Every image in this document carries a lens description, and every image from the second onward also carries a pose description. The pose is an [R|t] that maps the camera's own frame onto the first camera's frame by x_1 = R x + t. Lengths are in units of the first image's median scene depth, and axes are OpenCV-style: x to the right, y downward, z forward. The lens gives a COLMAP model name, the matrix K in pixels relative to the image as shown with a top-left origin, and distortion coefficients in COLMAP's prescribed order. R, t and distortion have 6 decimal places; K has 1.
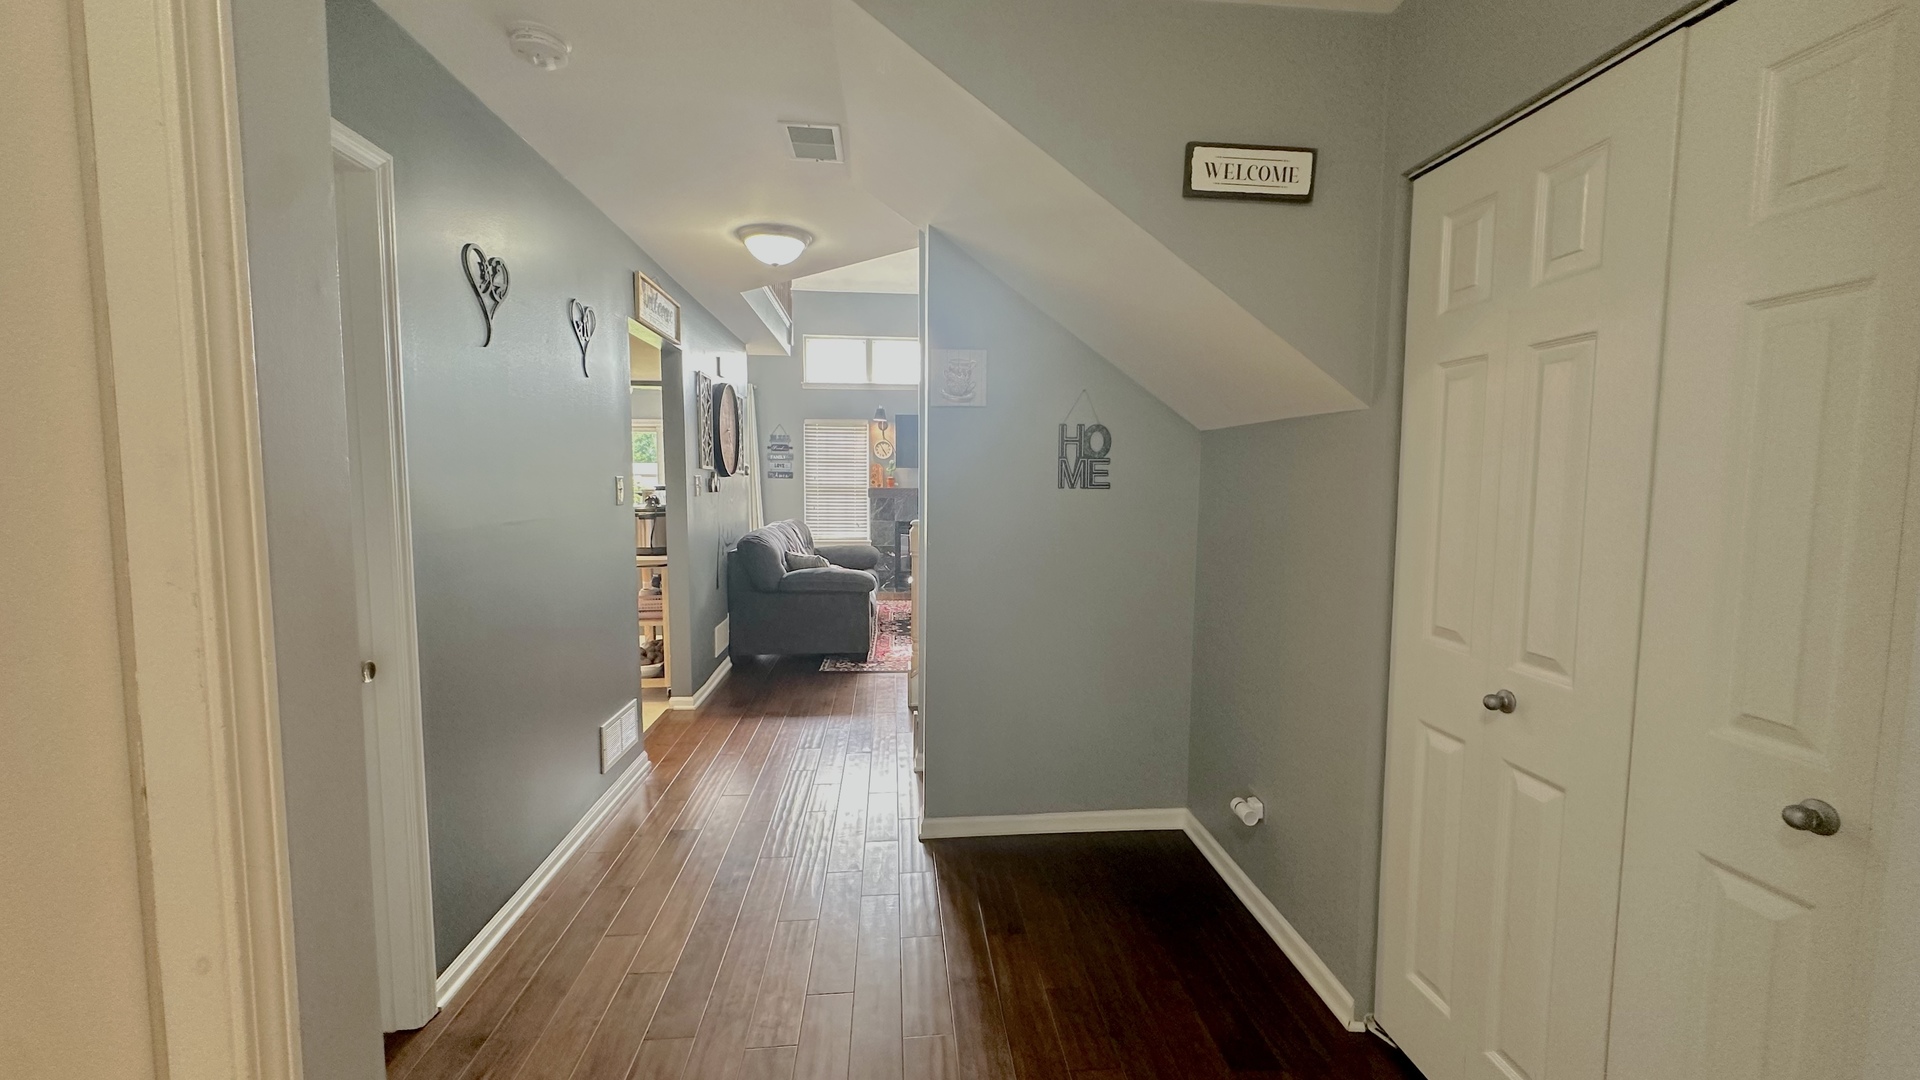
lens RADIAL K [[765.5, 0, 964.4], [0, 765.5, 539.4], [0, 0, 1]] dist [-0.005252, 0.000866]
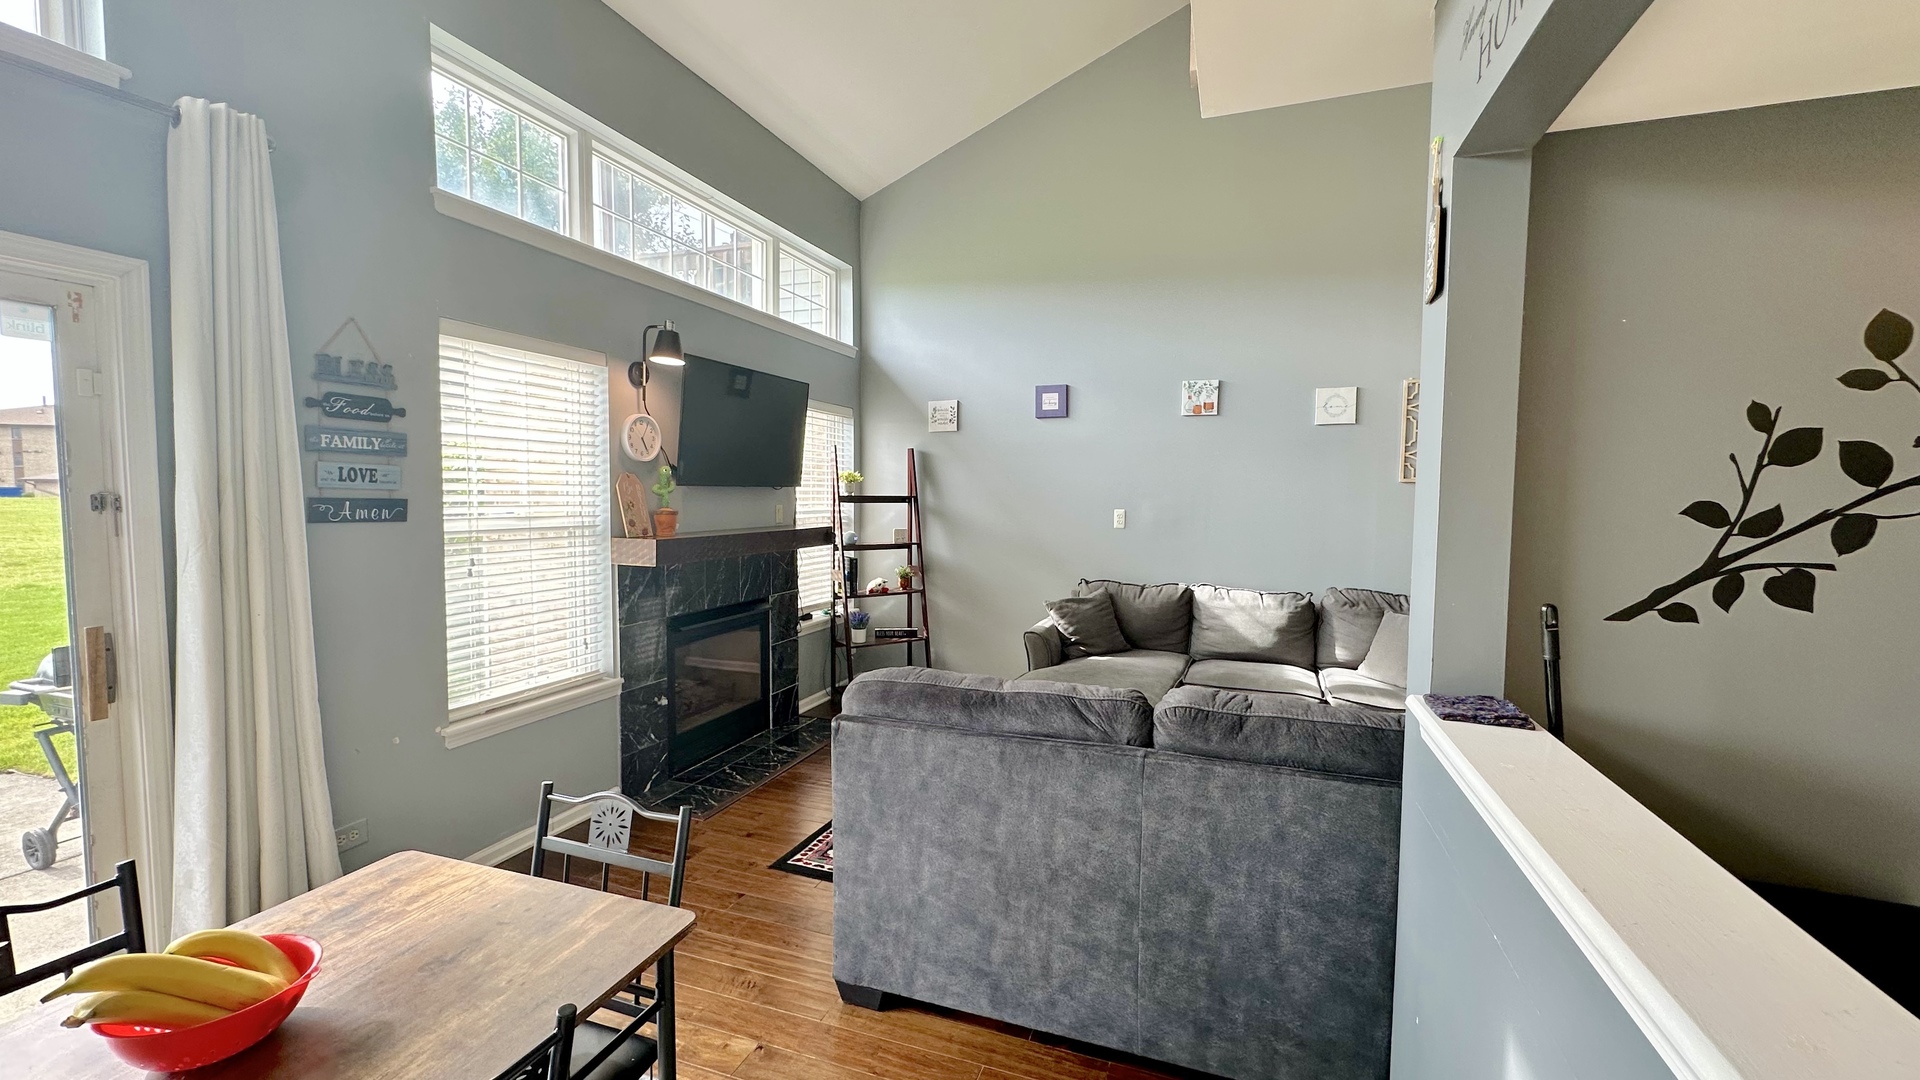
lens RADIAL K [[765.5, 0, 961.1], [0, 765.5, 539.1], [0, 0, 1]] dist [-0.005252, 0.000866]
pose [[0.427300, -0.057124, 0.902304, -0.391963], [0.068729, 0.997167, 0.030582, -0.067792], [-0.901494, 0.048947, 0.430015, 0.697462]]
